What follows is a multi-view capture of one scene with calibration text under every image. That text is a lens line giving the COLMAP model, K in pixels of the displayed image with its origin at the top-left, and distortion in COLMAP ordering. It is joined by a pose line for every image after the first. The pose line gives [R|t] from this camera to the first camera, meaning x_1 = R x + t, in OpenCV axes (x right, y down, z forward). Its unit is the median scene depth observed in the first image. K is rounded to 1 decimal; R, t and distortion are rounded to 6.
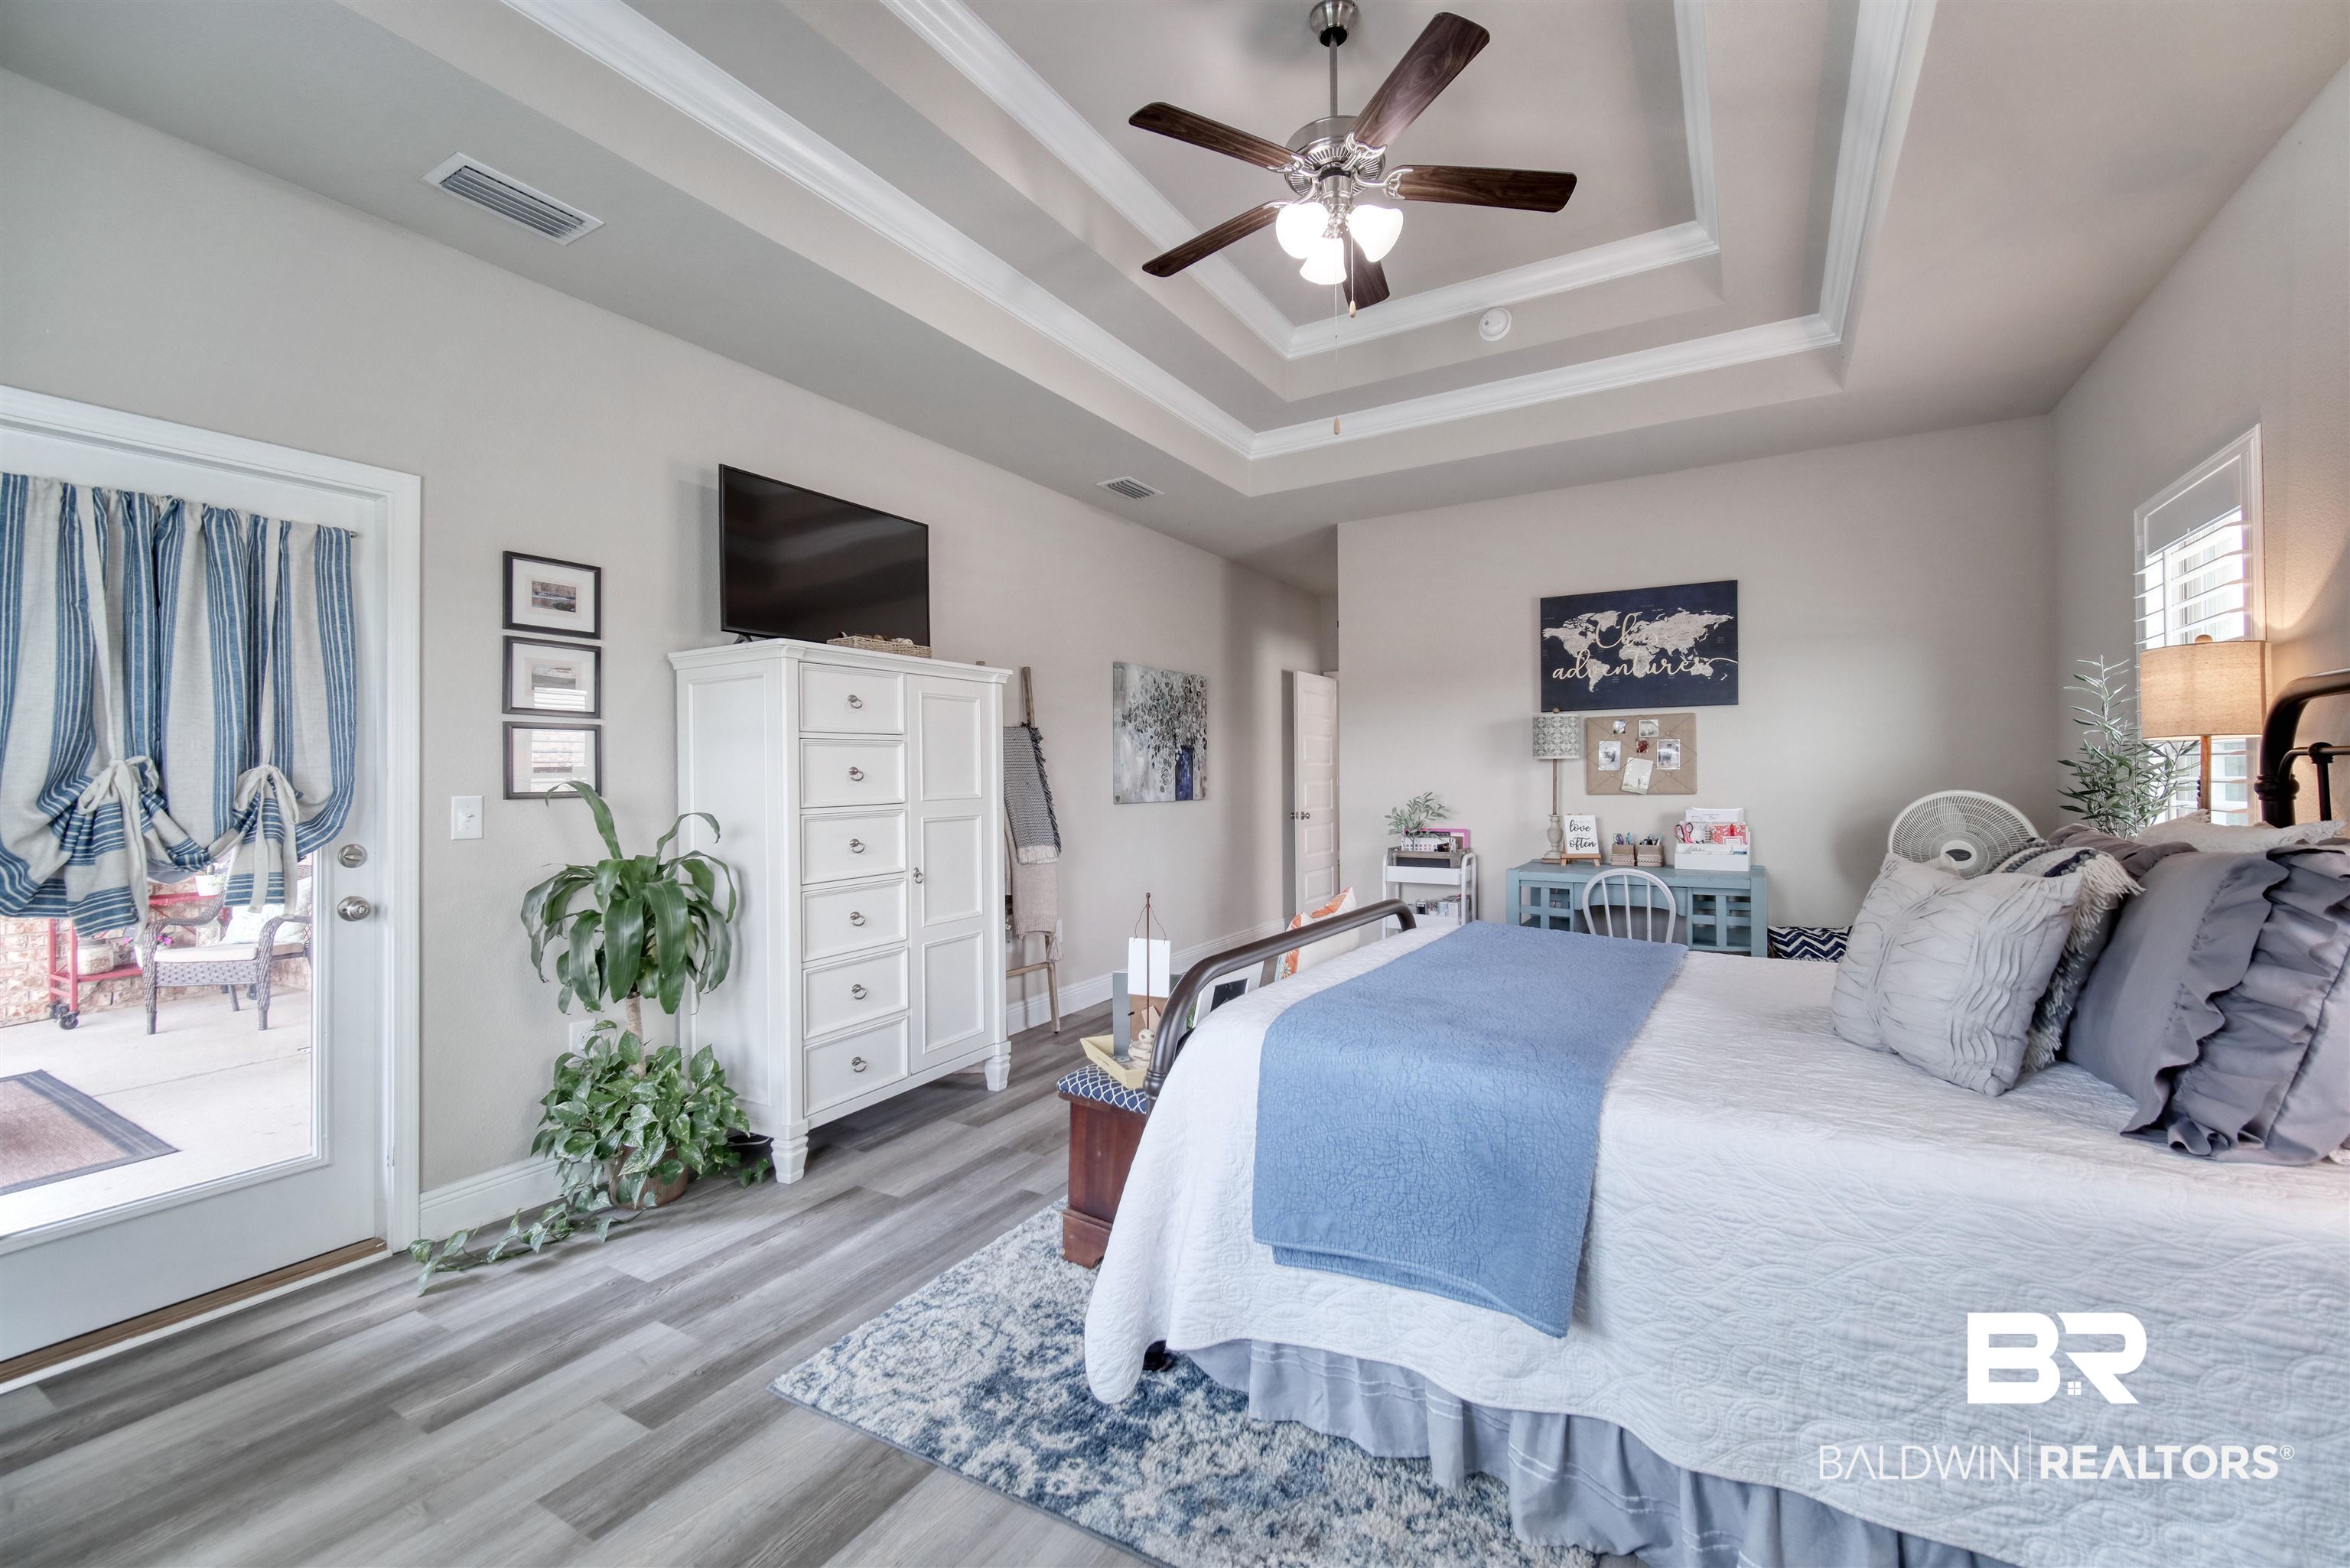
lens RADIAL K [[974.6, 0, 1160.4], [0, 974.6, 771.6], [0, 0, 1]] dist [0.000733, -0.000873]
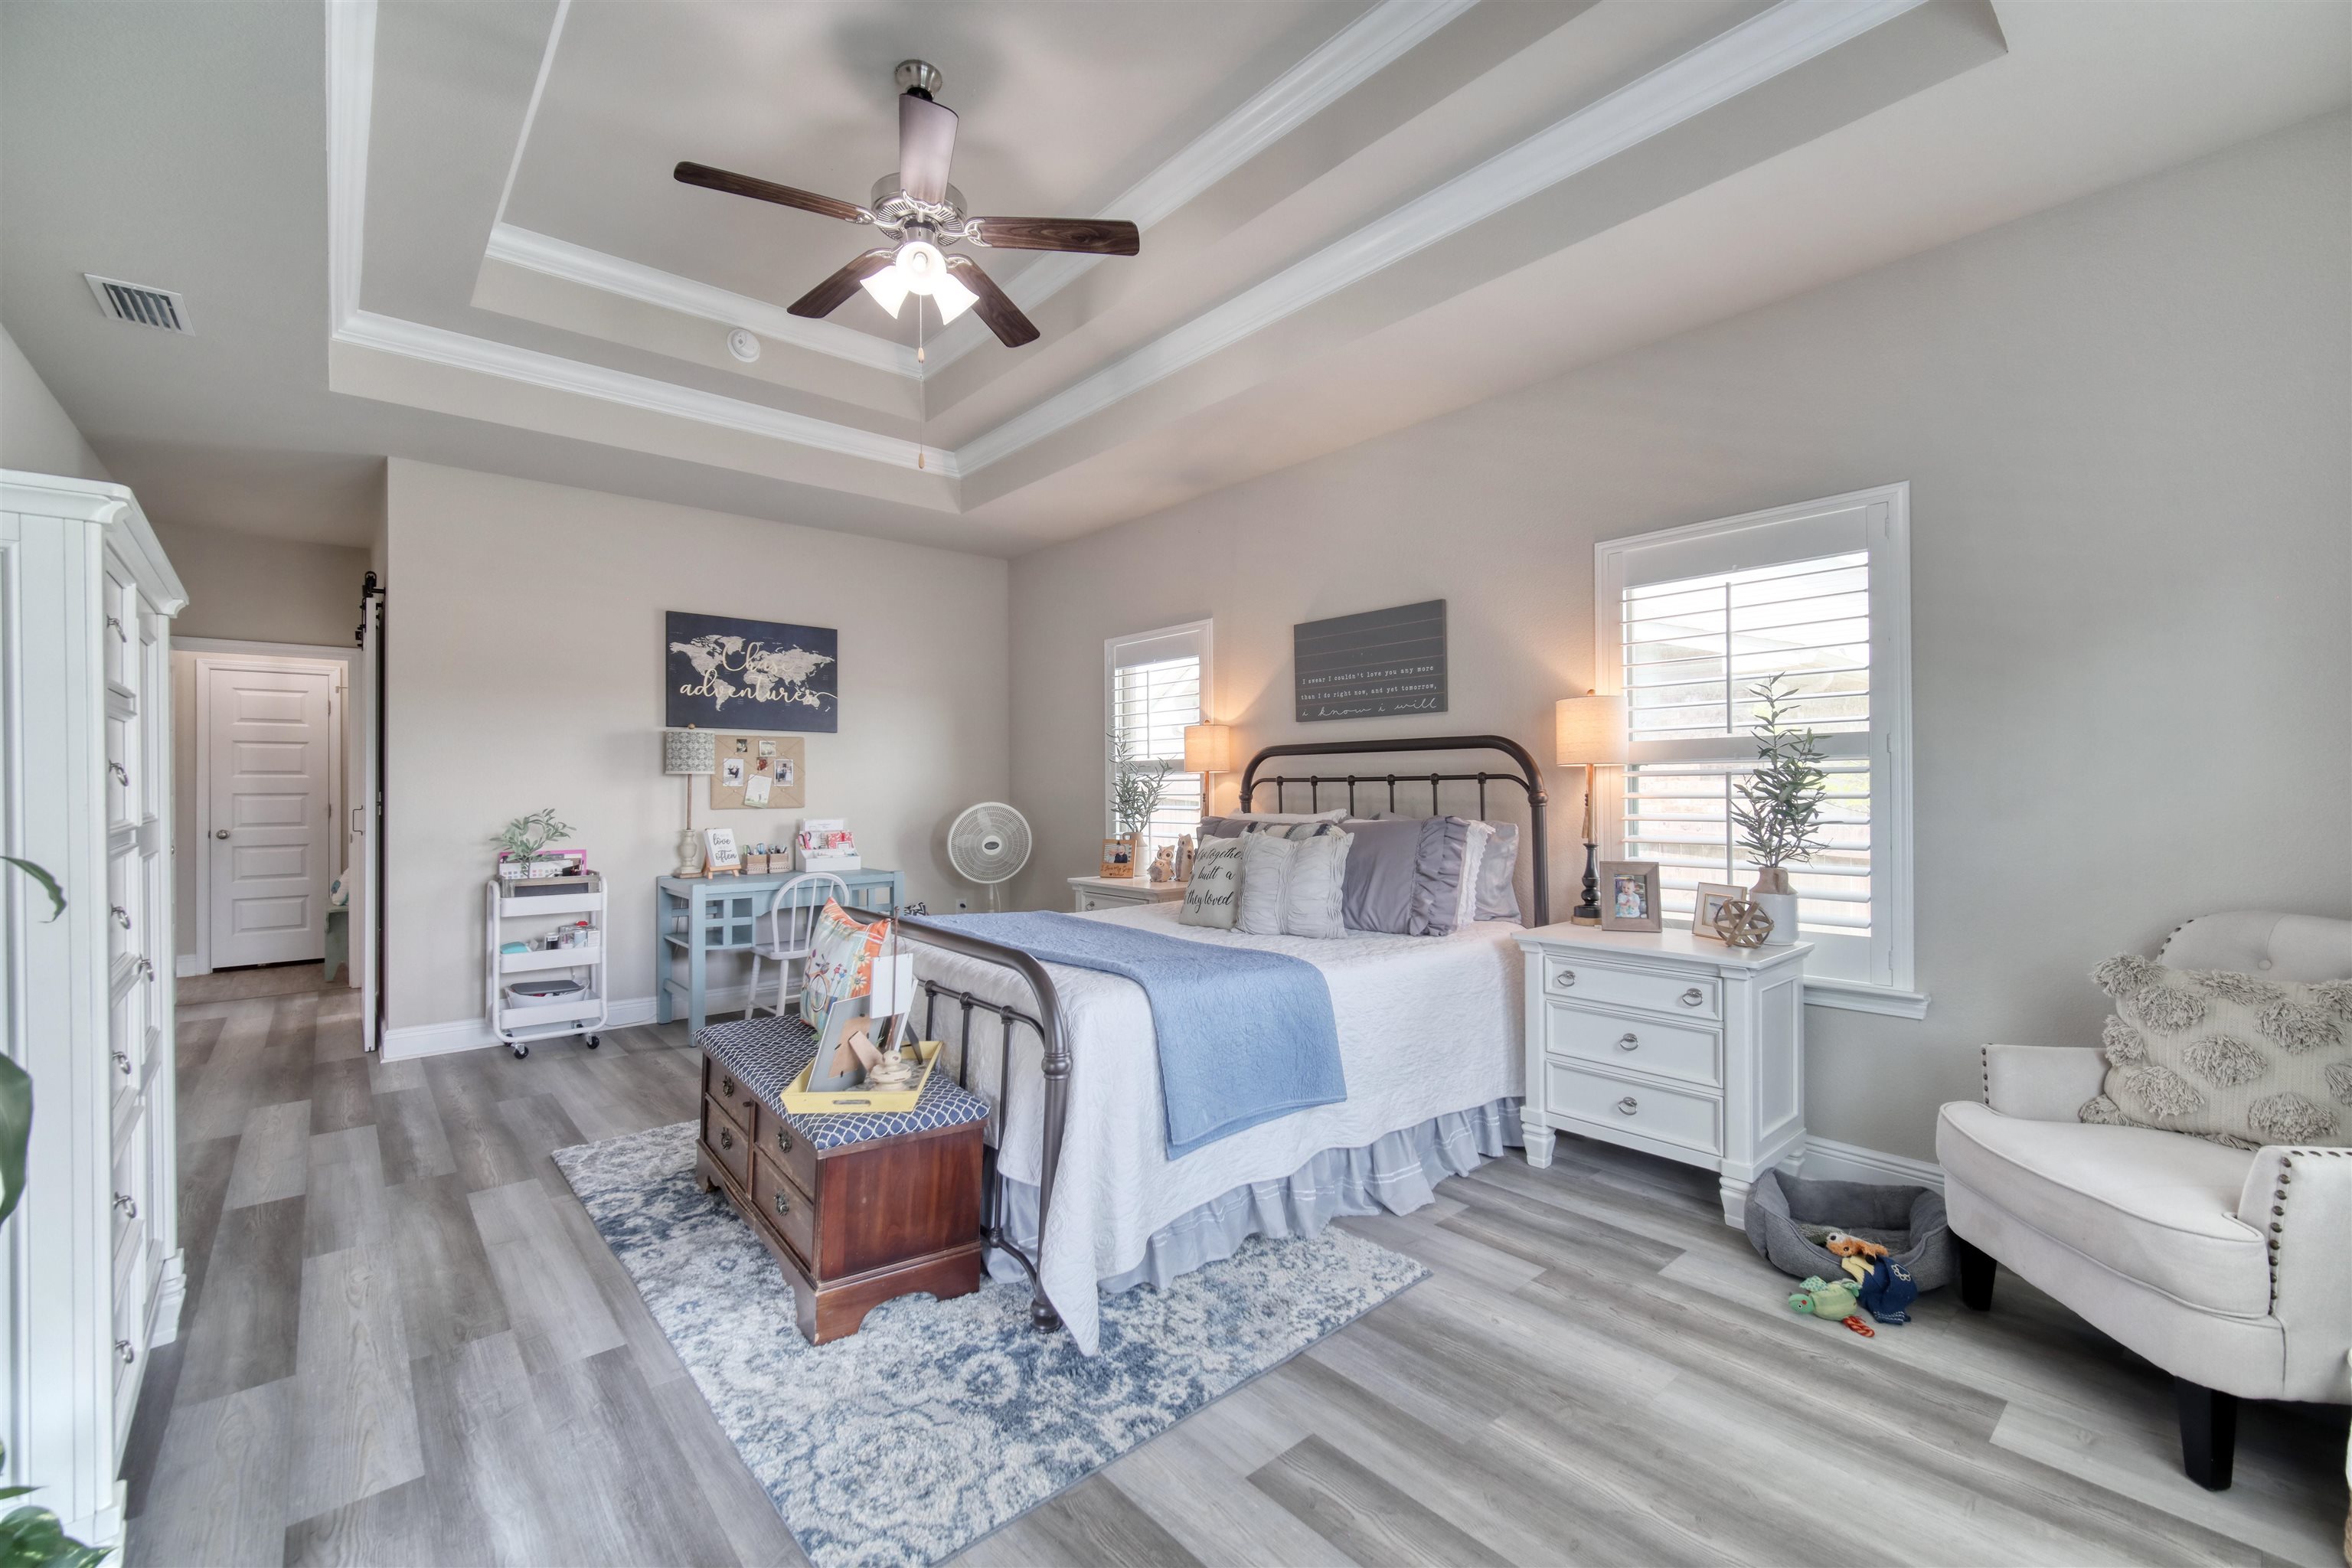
lens RADIAL K [[975.5, 0, 1167.7], [0, 975.5, 791.7], [0, 0, 1]] dist [0.000733, -0.000873]
pose [[0.321364, 0.006304, 0.946935, -0.418900], [-0.005943, 0.999972, -0.004640, 0.007396], [-0.946937, -0.004137, 0.321392, 0.222471]]
